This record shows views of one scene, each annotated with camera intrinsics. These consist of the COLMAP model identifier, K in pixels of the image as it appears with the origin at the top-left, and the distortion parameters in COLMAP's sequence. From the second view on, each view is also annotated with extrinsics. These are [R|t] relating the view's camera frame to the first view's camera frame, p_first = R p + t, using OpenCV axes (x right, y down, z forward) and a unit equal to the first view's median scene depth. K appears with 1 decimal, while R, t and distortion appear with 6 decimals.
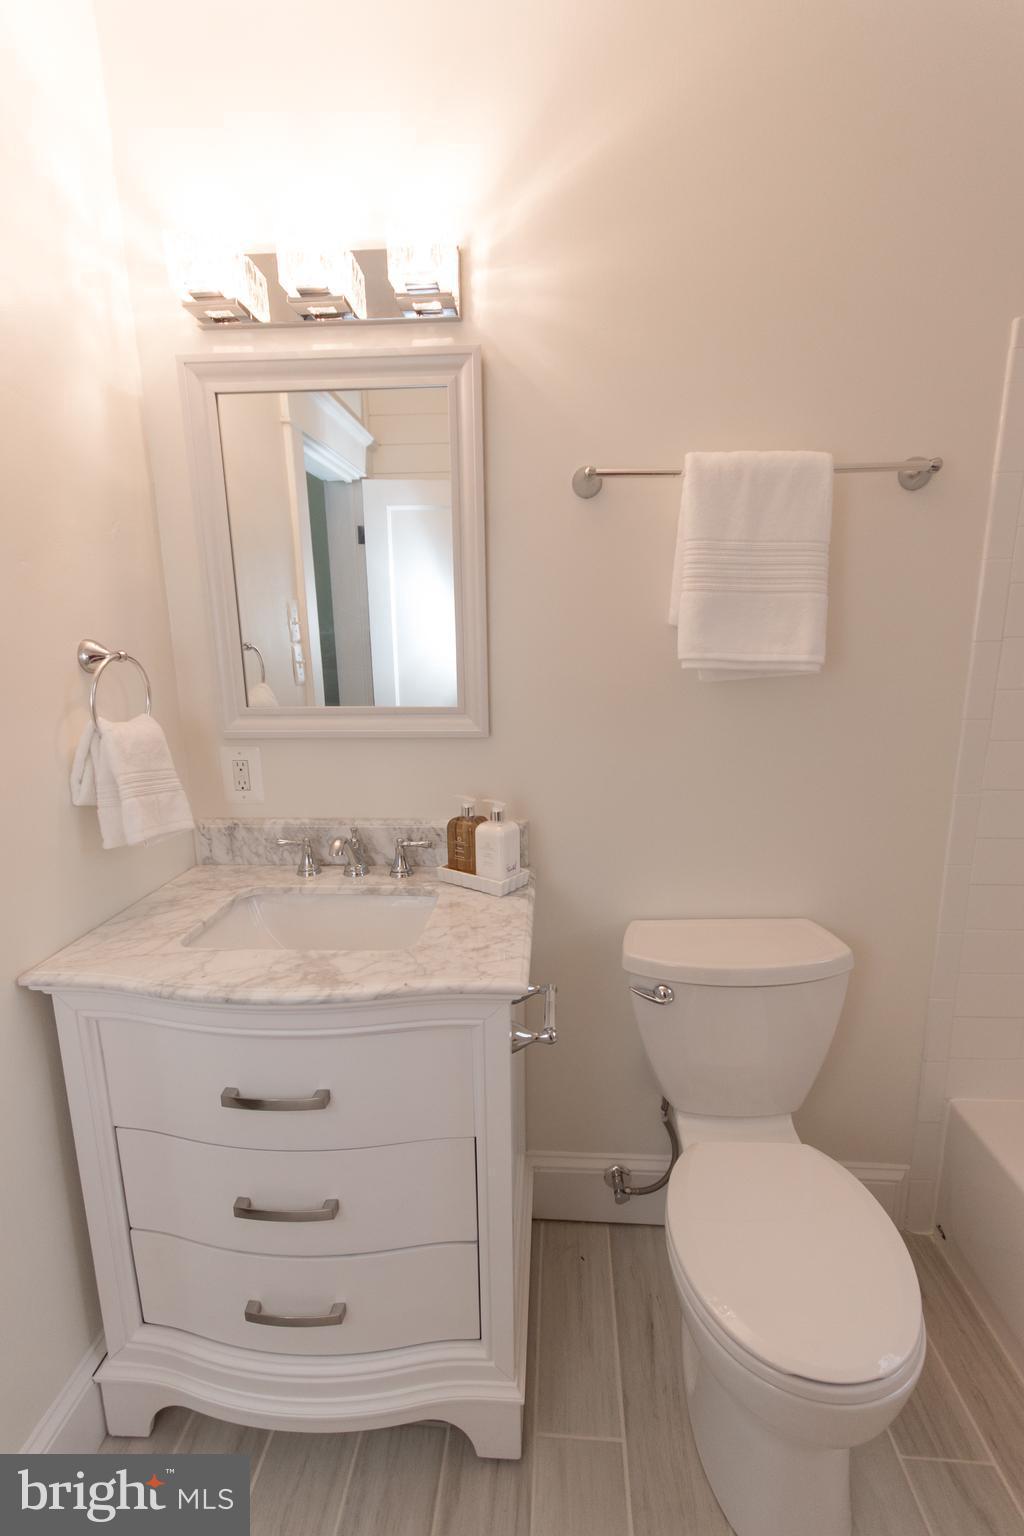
lens RADIAL K [[668.5, 0, 515.7], [0, 668.5, 776.7], [0, 0, 1]] dist [0.003824, 0.000717]
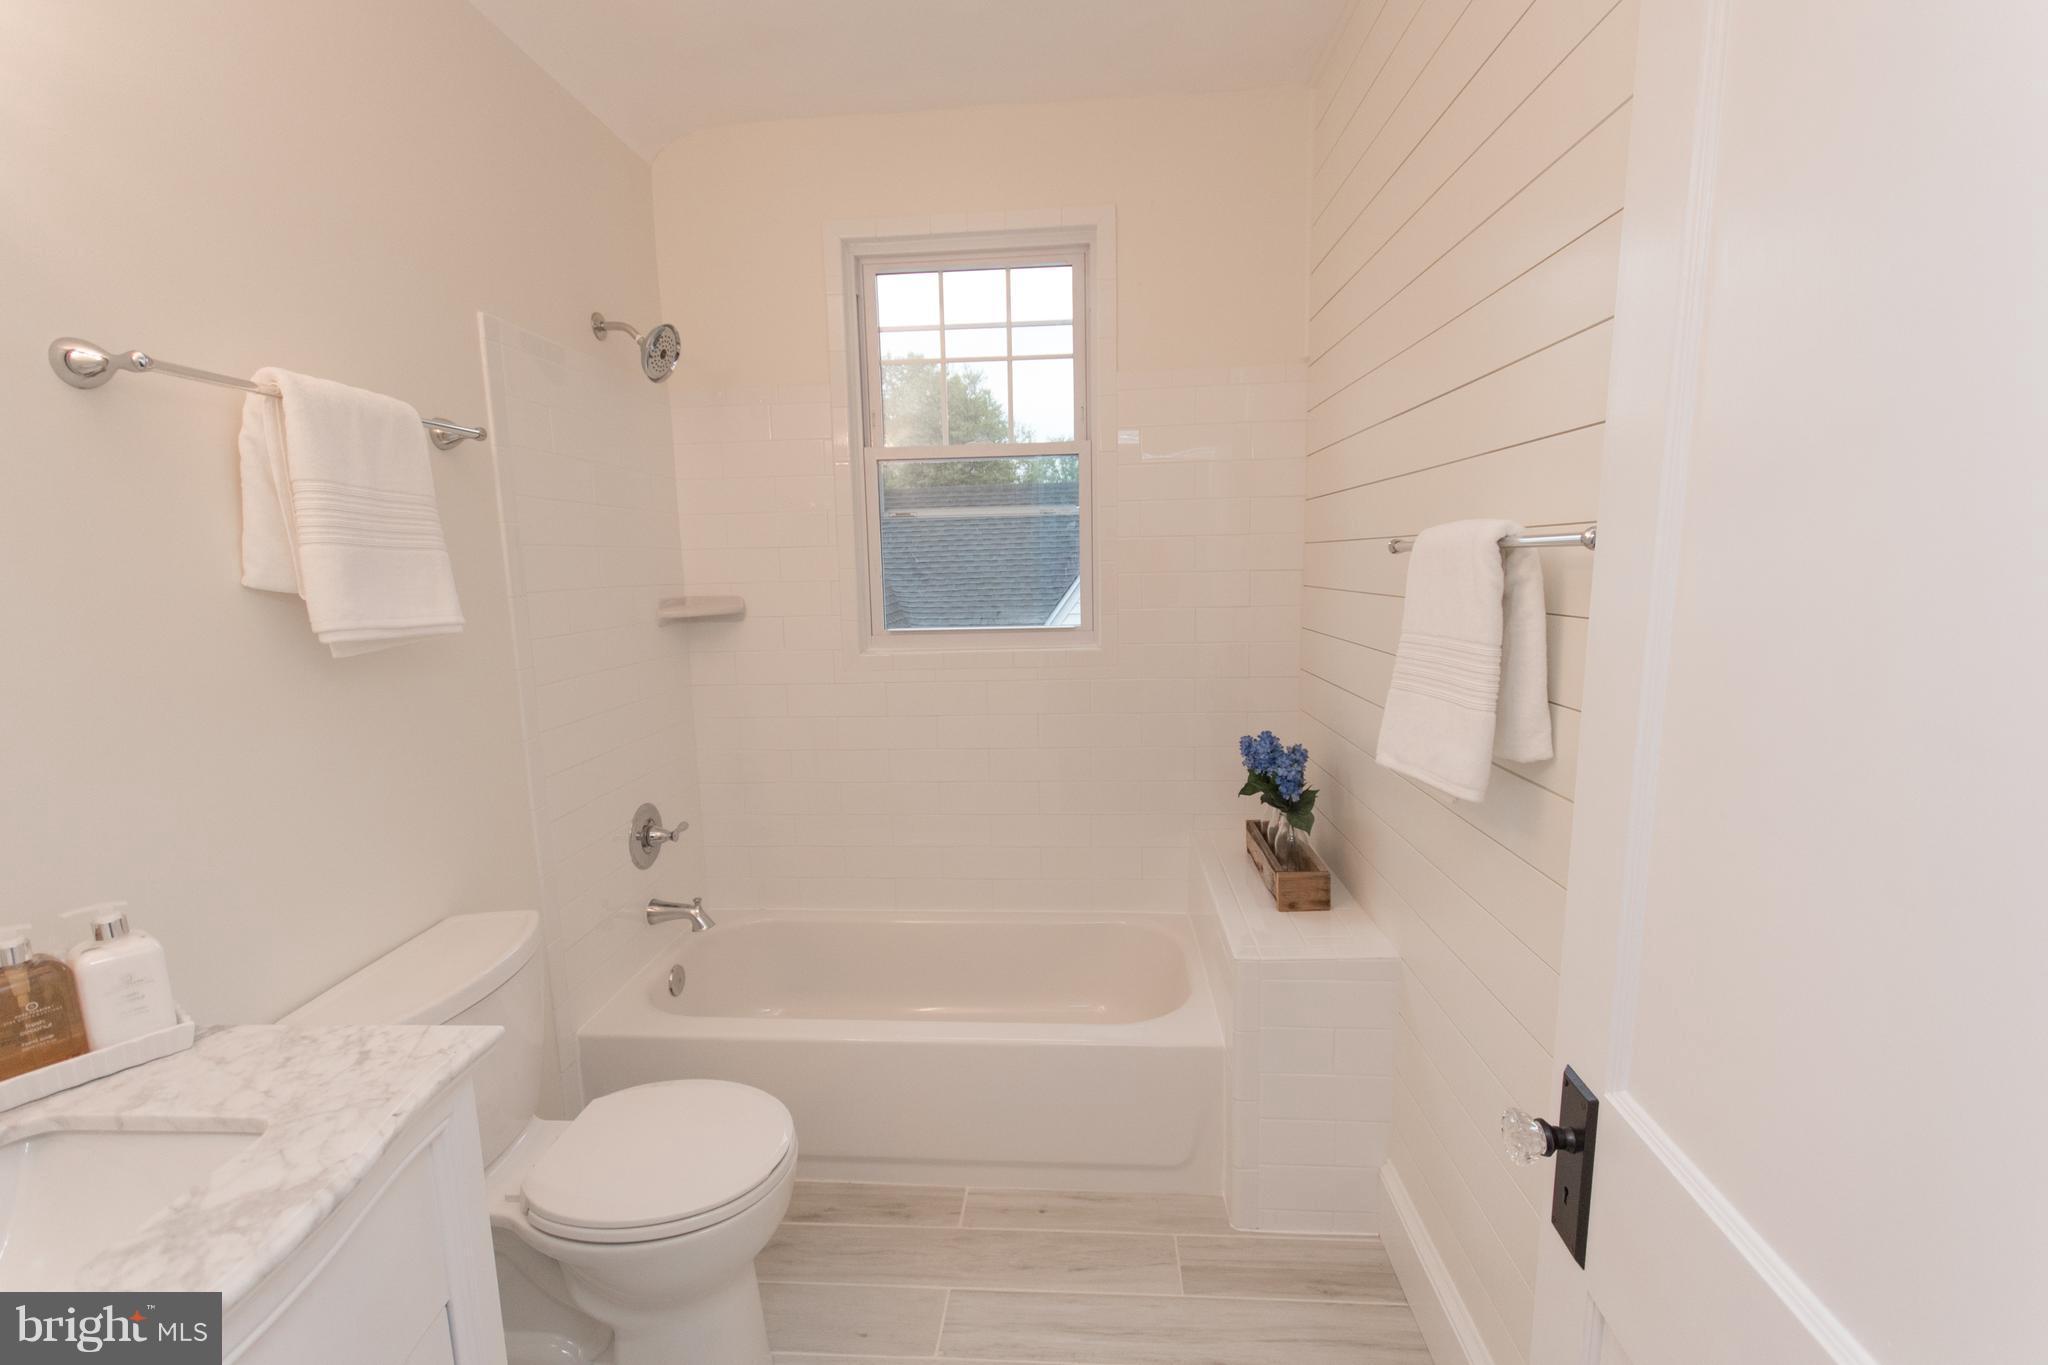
lens RADIAL K [[891.3, 0, 1022.4], [0, 891.3, 691.6], [0, 0, 1]] dist [0.003824, 0.000717]
pose [[0.015960, -0.137610, 0.990358, -0.794392], [0.230904, 0.964218, 0.130256, -0.059037], [-0.972846, 0.226598, 0.047163, 0.194435]]
